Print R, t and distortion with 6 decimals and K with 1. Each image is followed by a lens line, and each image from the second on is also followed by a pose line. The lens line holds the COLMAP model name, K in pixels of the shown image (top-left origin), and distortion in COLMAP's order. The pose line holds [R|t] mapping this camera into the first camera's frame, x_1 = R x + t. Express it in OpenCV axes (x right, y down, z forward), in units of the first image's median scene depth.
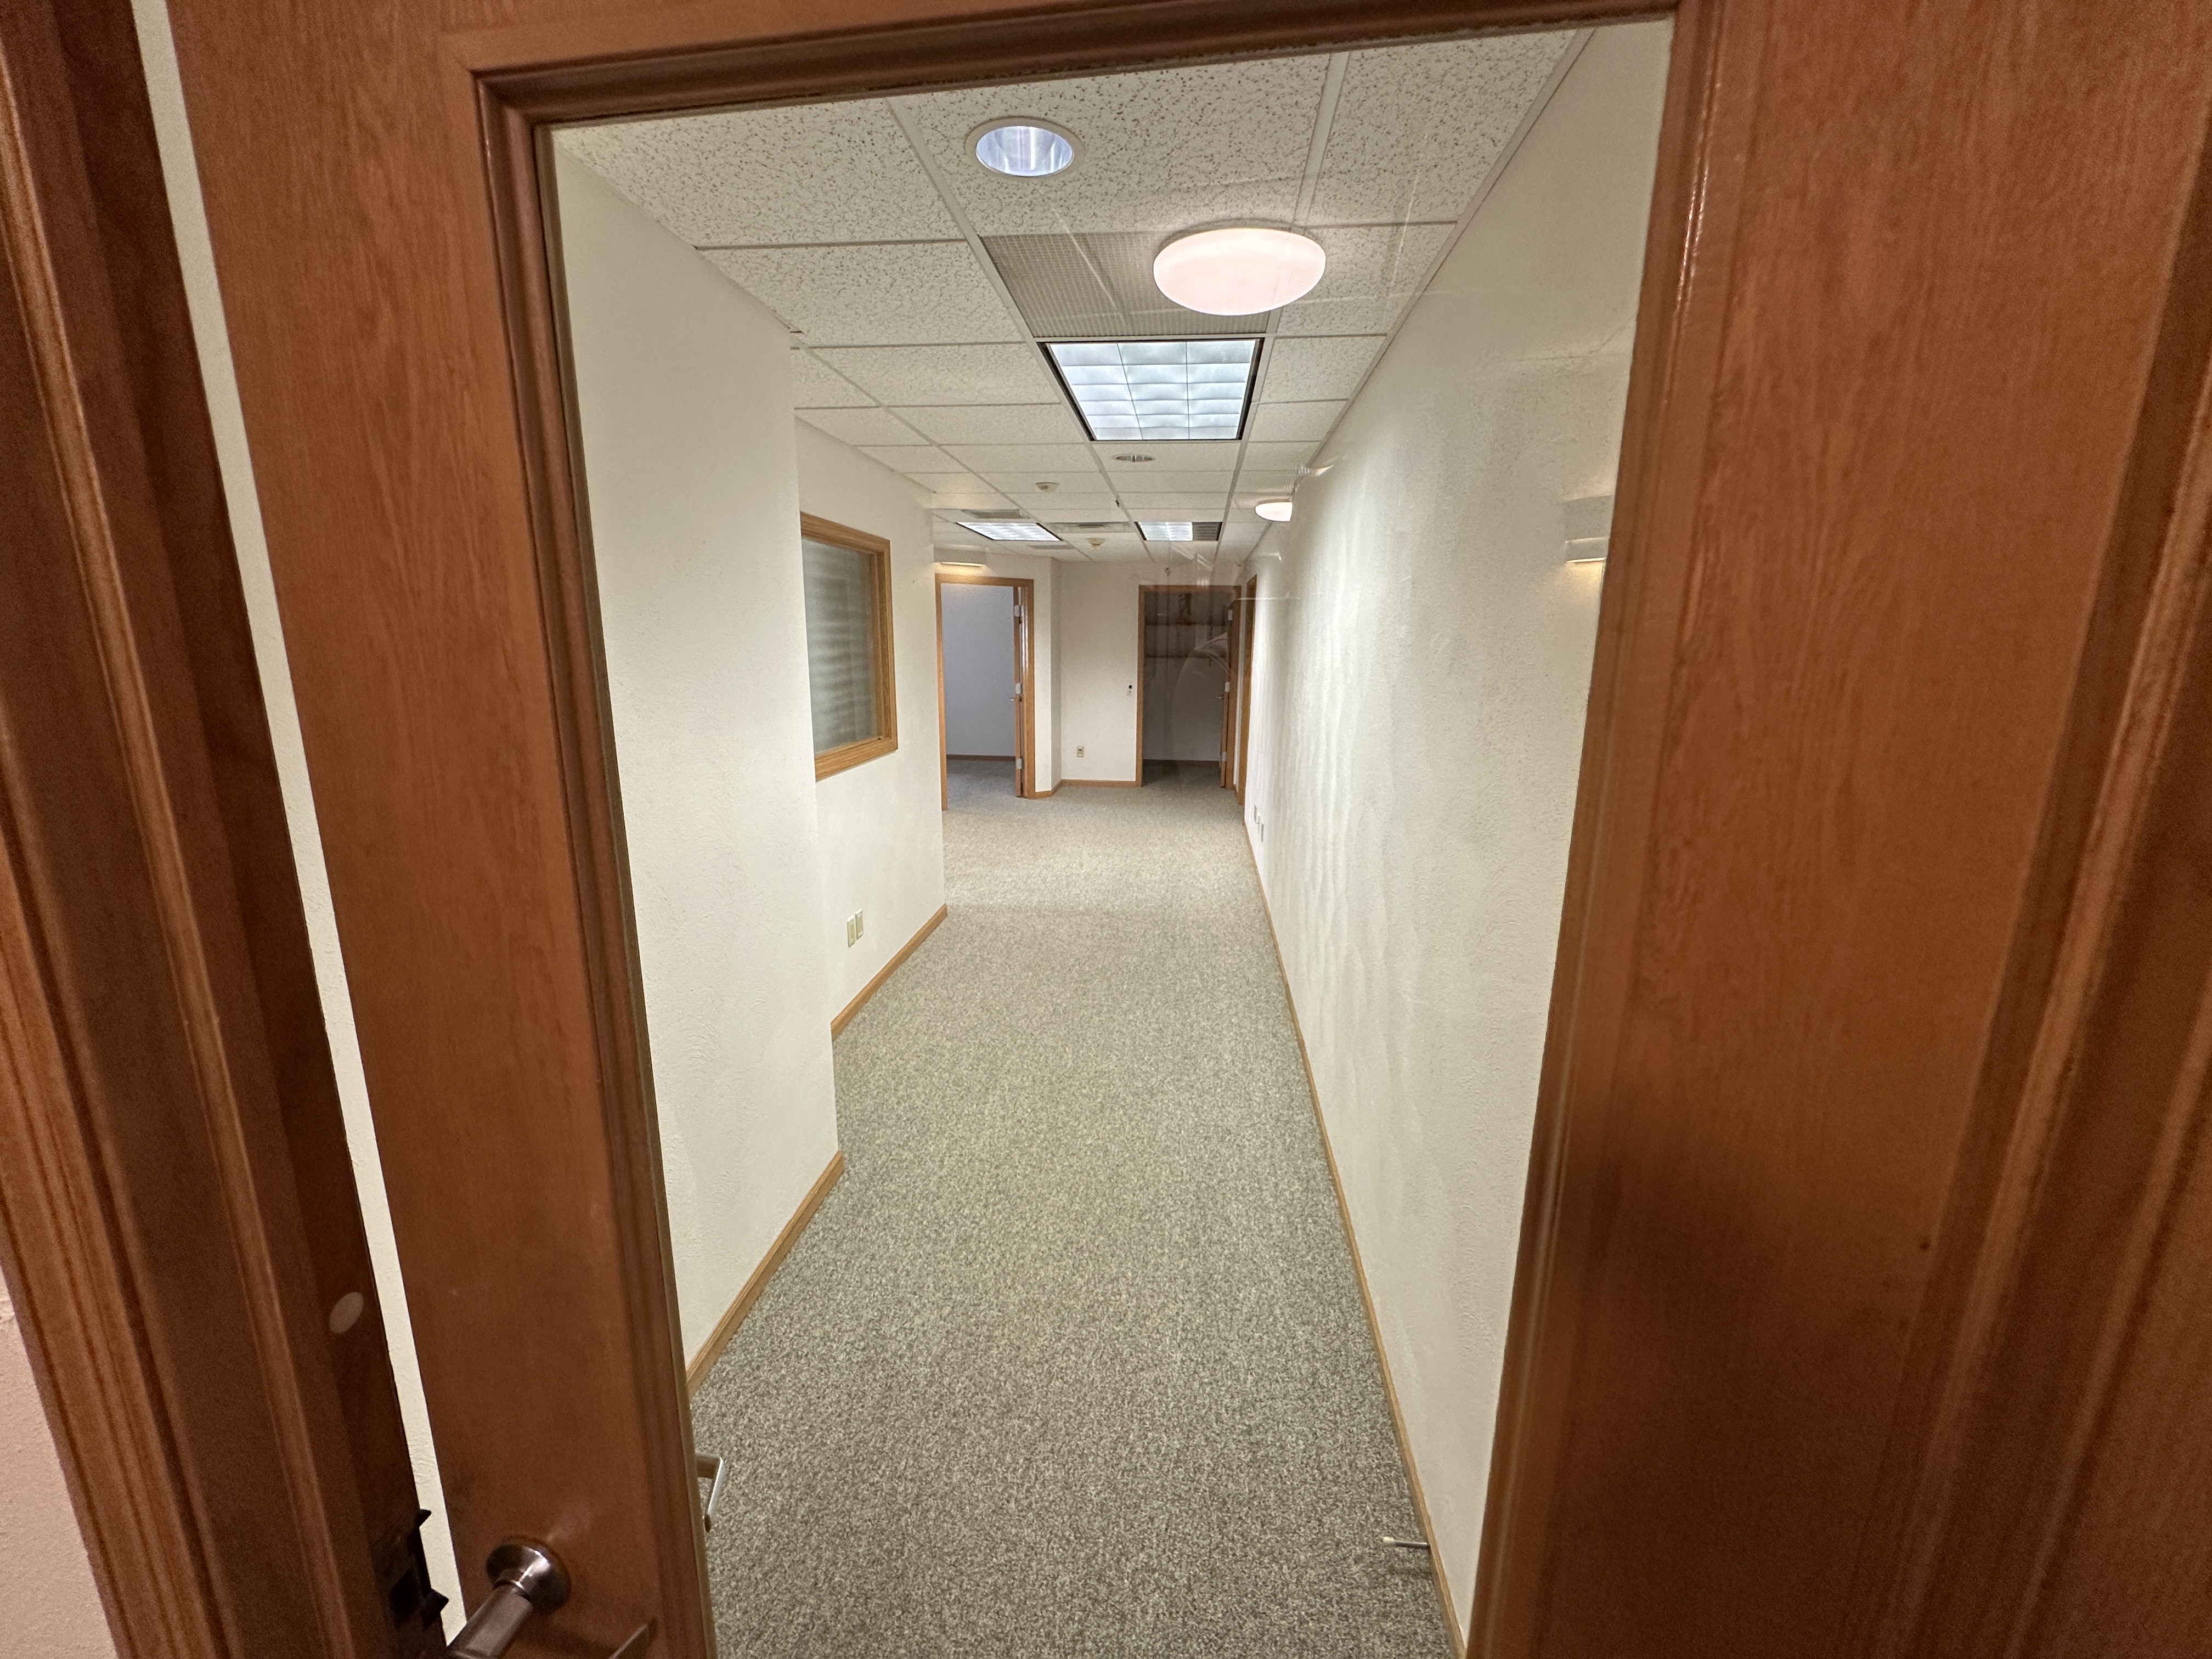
lens RADIAL K [[881.6, 0, 1104.9], [0, 881.6, 826.2], [0, 0, 1]] dist [-0.006178, -0.000010]
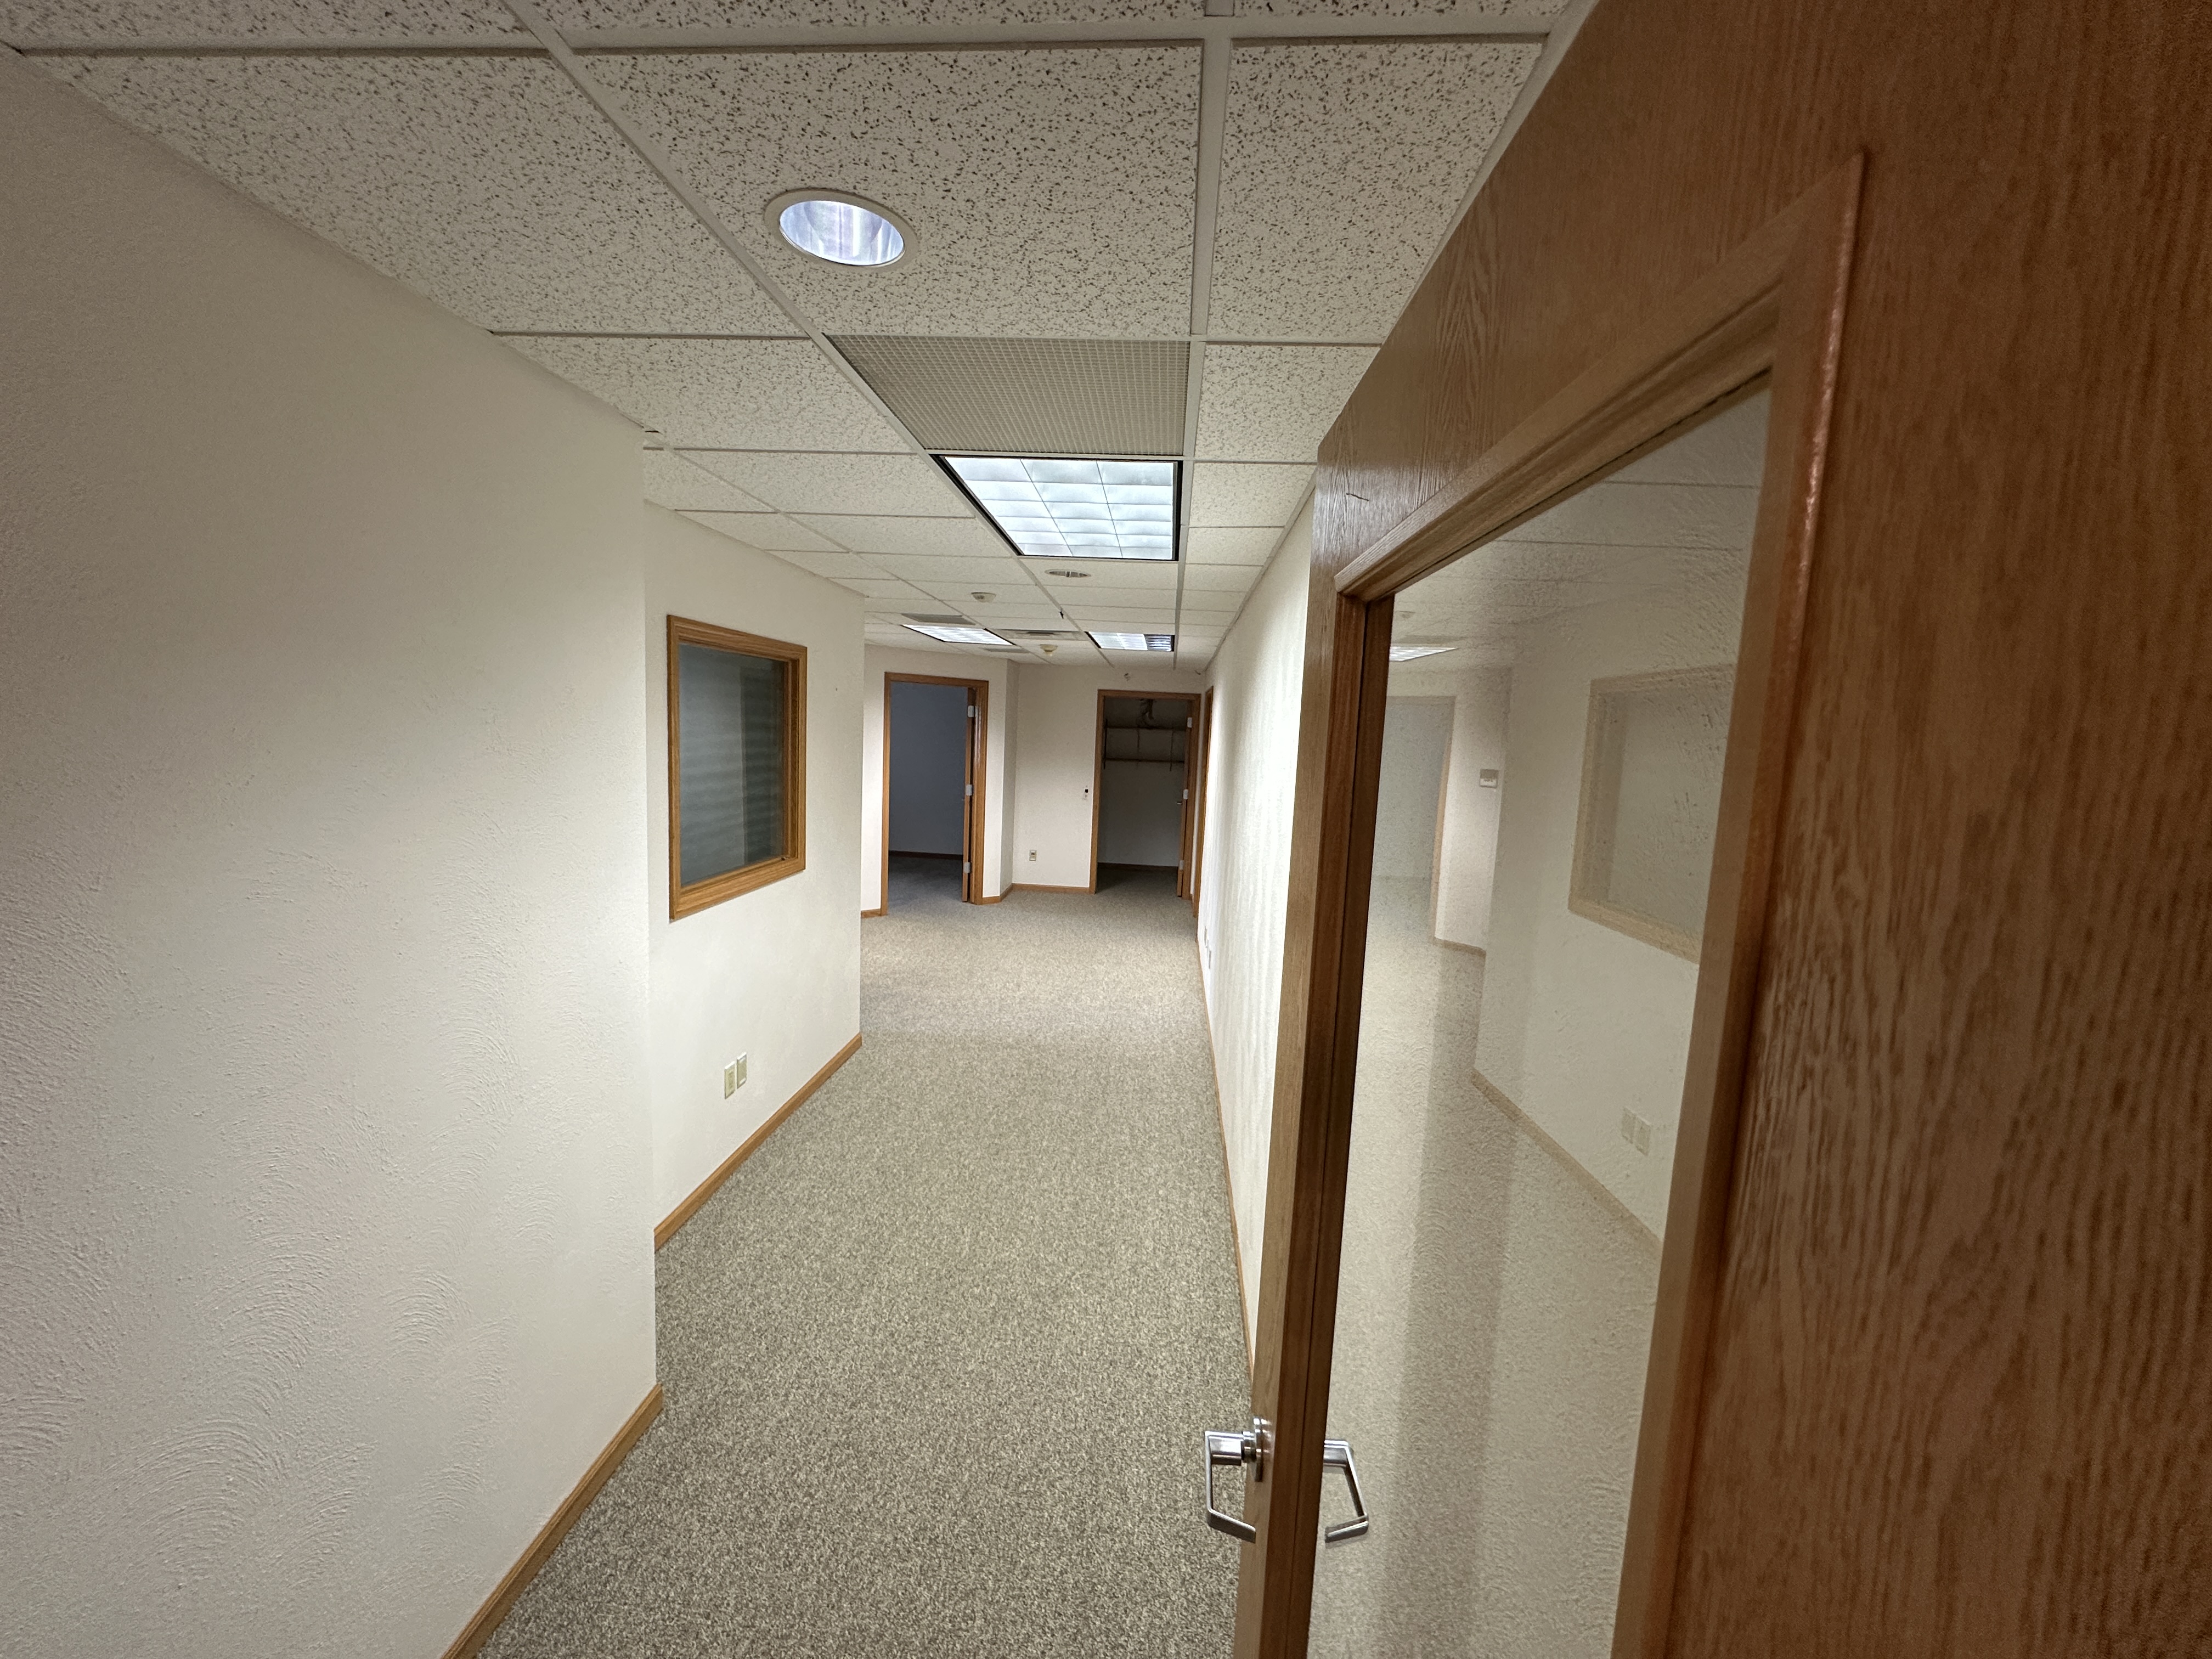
lens RADIAL K [[881.6, 0, 1104.9], [0, 881.6, 826.2], [0, 0, 1]] dist [-0.006178, -0.000010]
pose [[0.999005, 0.031796, 0.031266, 0.065154], [-0.028506, 0.994522, -0.100570, -0.070542], [-0.034292, 0.099579, 0.994439, 0.112146]]
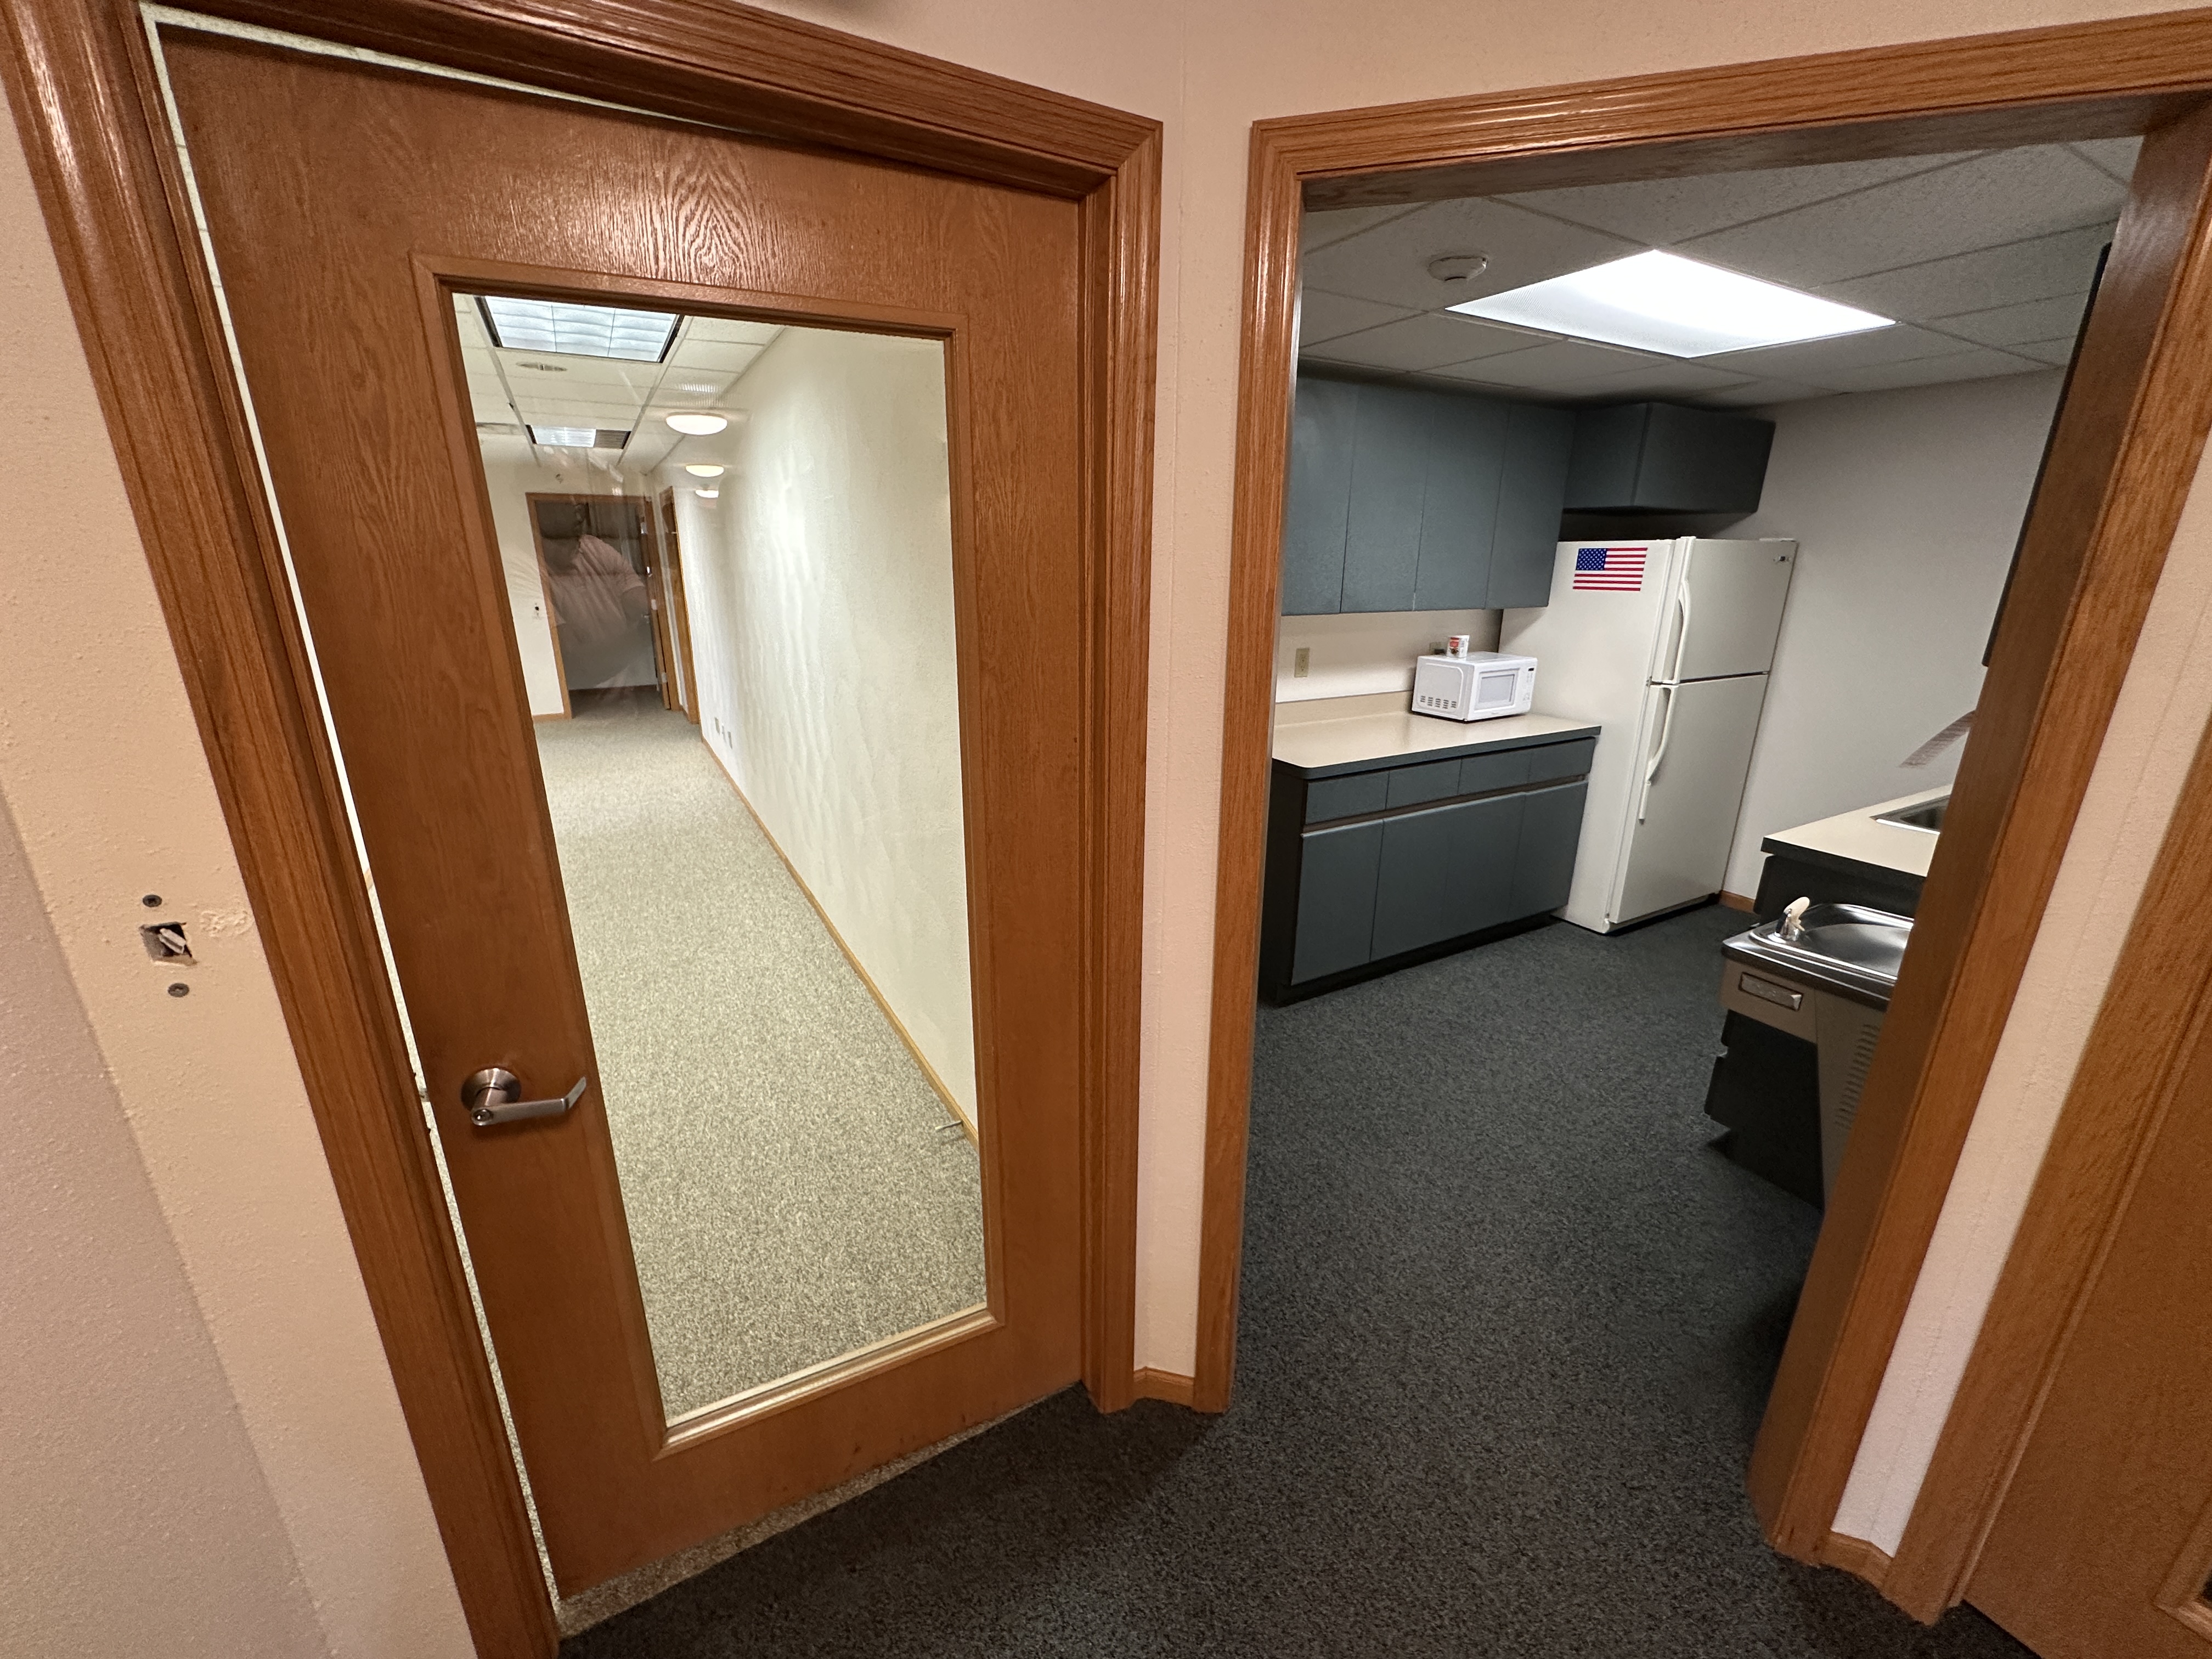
lens RADIAL K [[881.6, 0, 1104.9], [0, 881.6, 826.2], [0, 0, 1]] dist [-0.006178, -0.000010]
pose [[0.813267, -0.177294, 0.554223, -0.116817], [0.125907, 0.983505, 0.129864, 0.055827], [-0.568105, -0.035834, 0.822175, -0.247603]]
